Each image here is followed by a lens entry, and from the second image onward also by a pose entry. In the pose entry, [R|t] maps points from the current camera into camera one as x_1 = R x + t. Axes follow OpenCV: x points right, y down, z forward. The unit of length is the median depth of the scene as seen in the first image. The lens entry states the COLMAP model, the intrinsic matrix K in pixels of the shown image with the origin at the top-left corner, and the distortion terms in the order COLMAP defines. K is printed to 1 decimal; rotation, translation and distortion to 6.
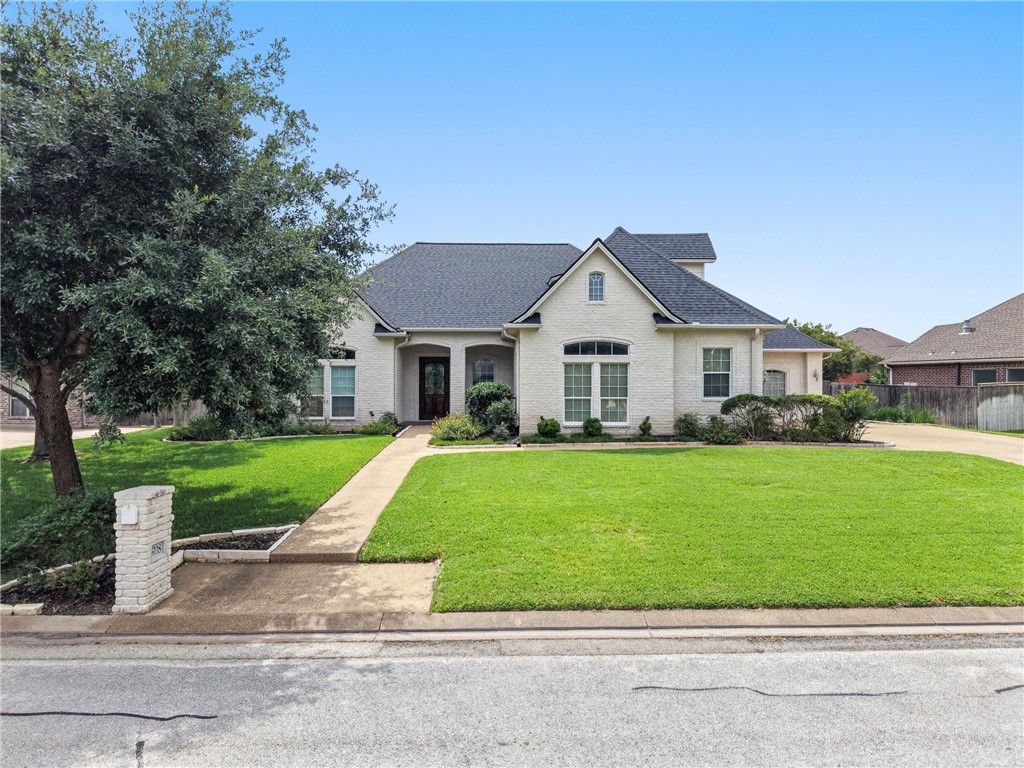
lens RADIAL K [[678.0, 0, 512.0], [0, 678.0, 384.0], [0, 0, 1]] dist [0.071484, -0.079960]
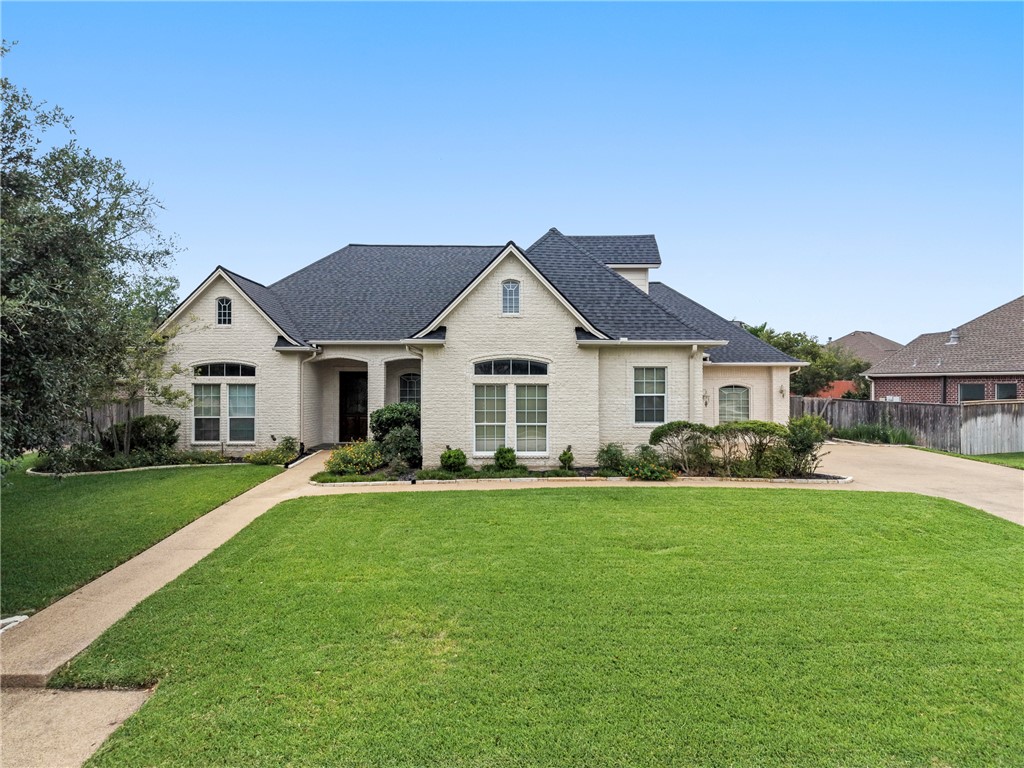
lens RADIAL K [[678.0, 0, 512.0], [0, 678.0, 384.0], [0, 0, 1]] dist [0.071484, -0.079960]
pose [[0.999956, 0.000162, -0.009368, 0.132981], [-0.000169, 1.000000, -0.000701, -0.030273], [0.009368, 0.000703, 0.999956, 0.129698]]
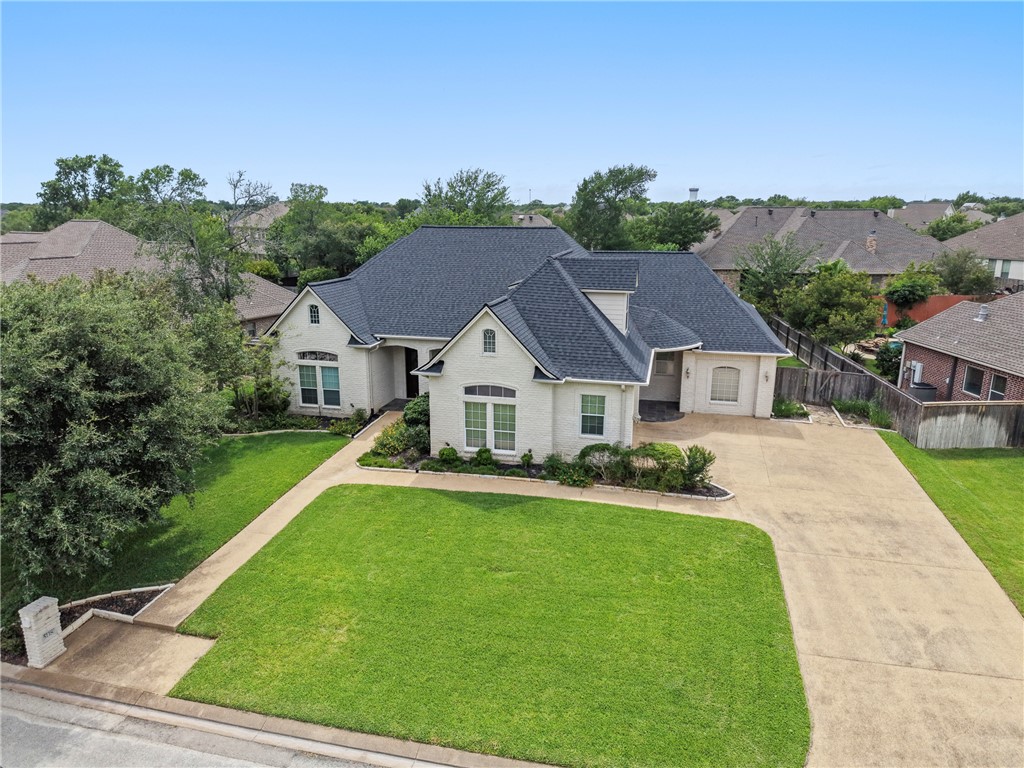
lens RADIAL K [[678.0, 0, 512.0], [0, 678.0, 384.0], [0, 0, 1]] dist [0.071484, -0.079960]
pose [[0.967260, 0.064657, -0.245411, 0.452983], [-0.002555, 0.969434, 0.245341, -0.357161], [0.253773, -0.236681, 0.937860, -0.109578]]
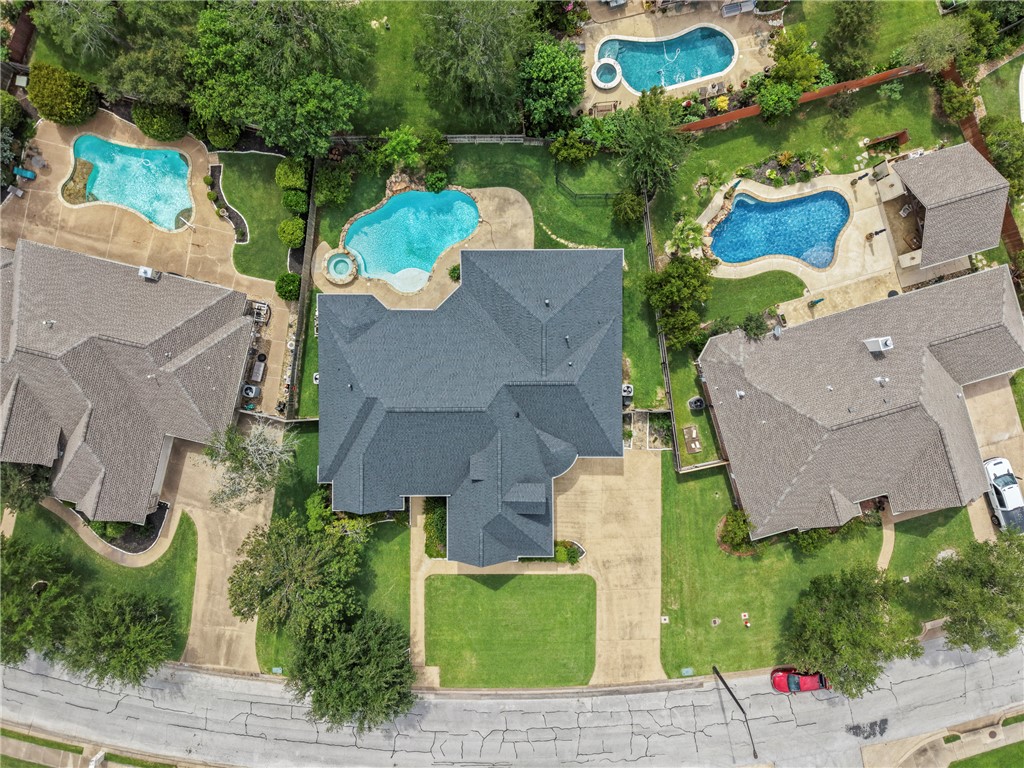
lens RADIAL K [[678.0, 0, 512.0], [0, 678.0, 384.0], [0, 0, 1]] dist [0.071484, -0.079960]
pose [[0.999924, 0.012333, 0.000540, 0.224288], [-0.000088, -0.036584, 0.999331, -2.706587], [0.012345, -0.999254, -0.036580, 1.793558]]
